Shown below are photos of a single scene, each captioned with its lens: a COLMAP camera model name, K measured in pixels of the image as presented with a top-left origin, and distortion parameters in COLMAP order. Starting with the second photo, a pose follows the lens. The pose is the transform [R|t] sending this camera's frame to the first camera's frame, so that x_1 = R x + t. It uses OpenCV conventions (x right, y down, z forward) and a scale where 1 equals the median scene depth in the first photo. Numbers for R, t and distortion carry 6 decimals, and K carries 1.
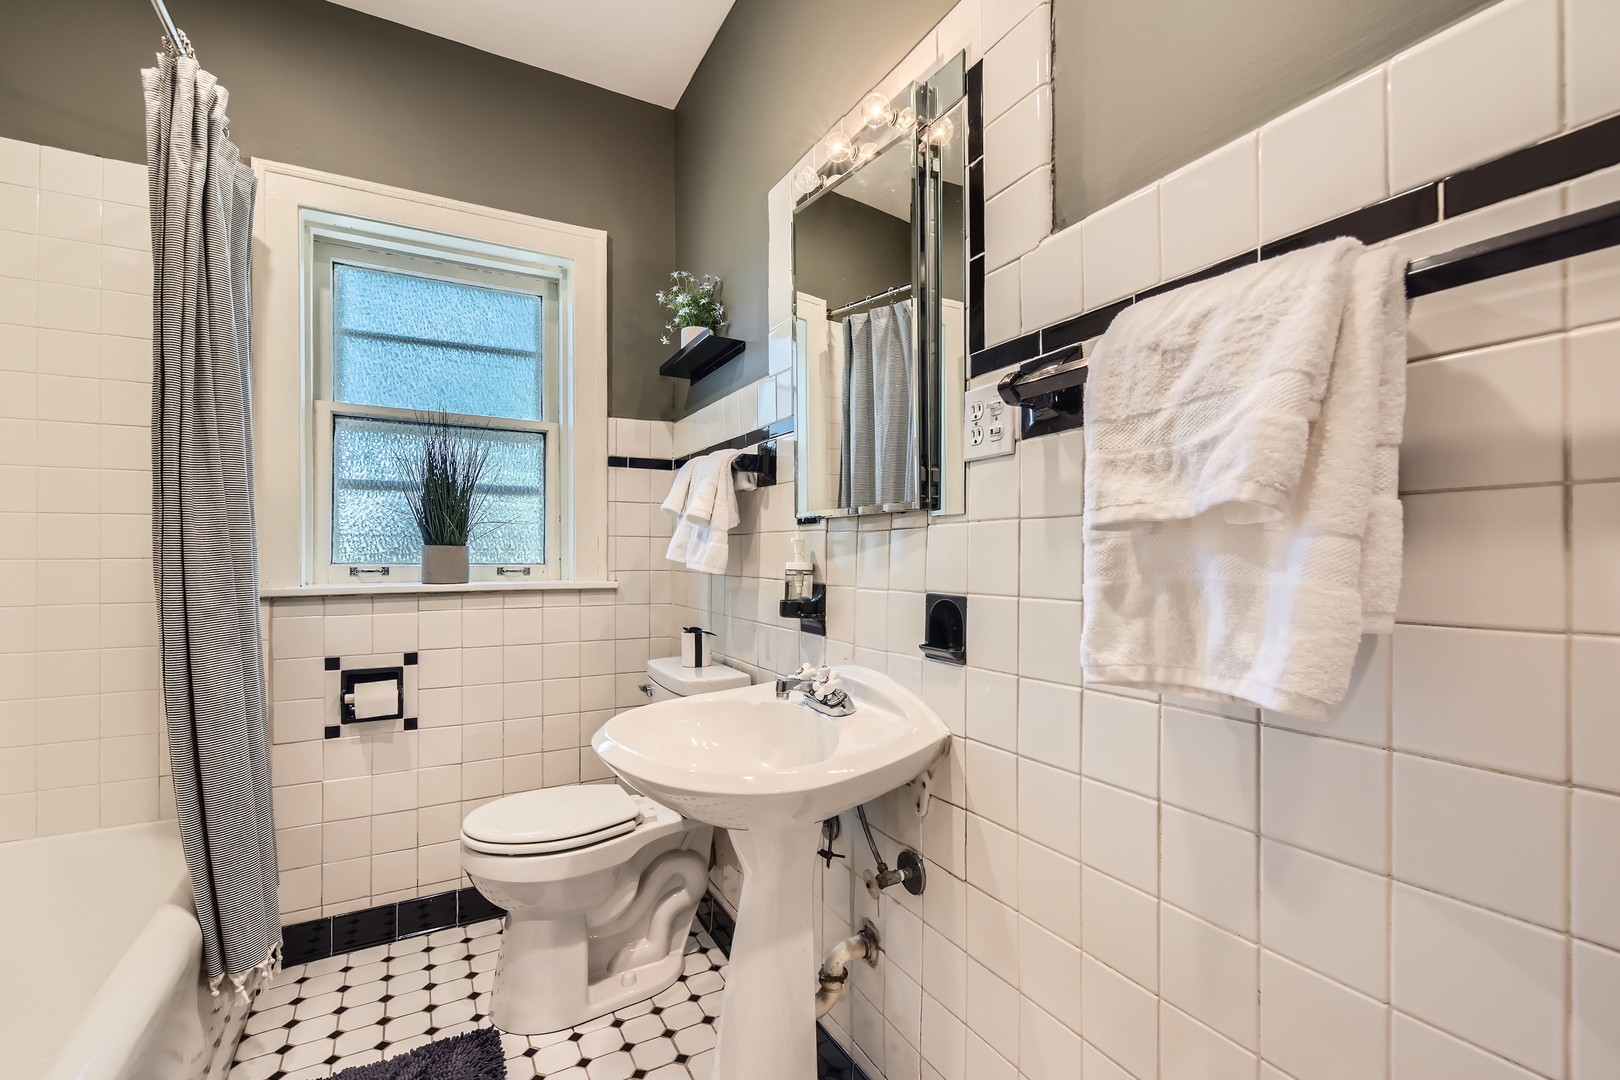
lens RADIAL K [[706.8, 0, 812.4], [0, 706.8, 560.5], [0, 0, 1]] dist [-0.000463, 0.000203]
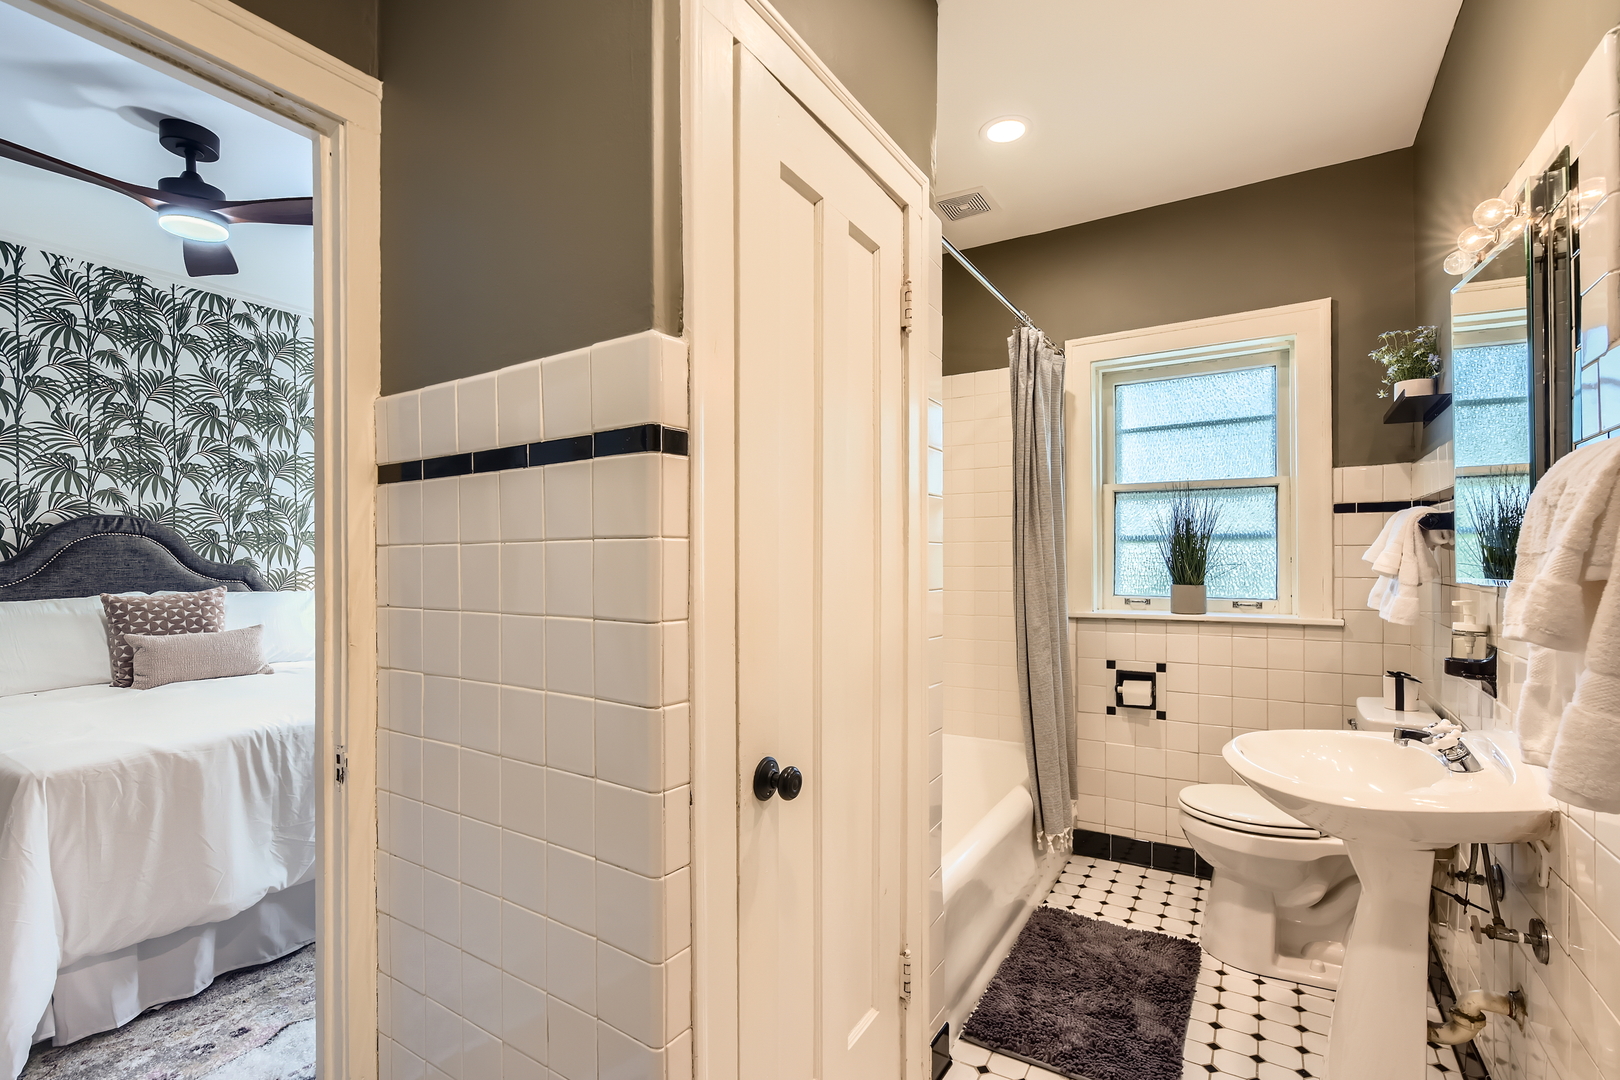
lens RADIAL K [[706.8, 0, 812.4], [0, 706.8, 560.5], [0, 0, 1]] dist [-0.000463, 0.000203]
pose [[0.471597, -0.006520, -0.881790, 0.343359], [0.003991, 0.999978, -0.005260, -0.068553], [0.881805, -0.001039, 0.471613, -0.258765]]
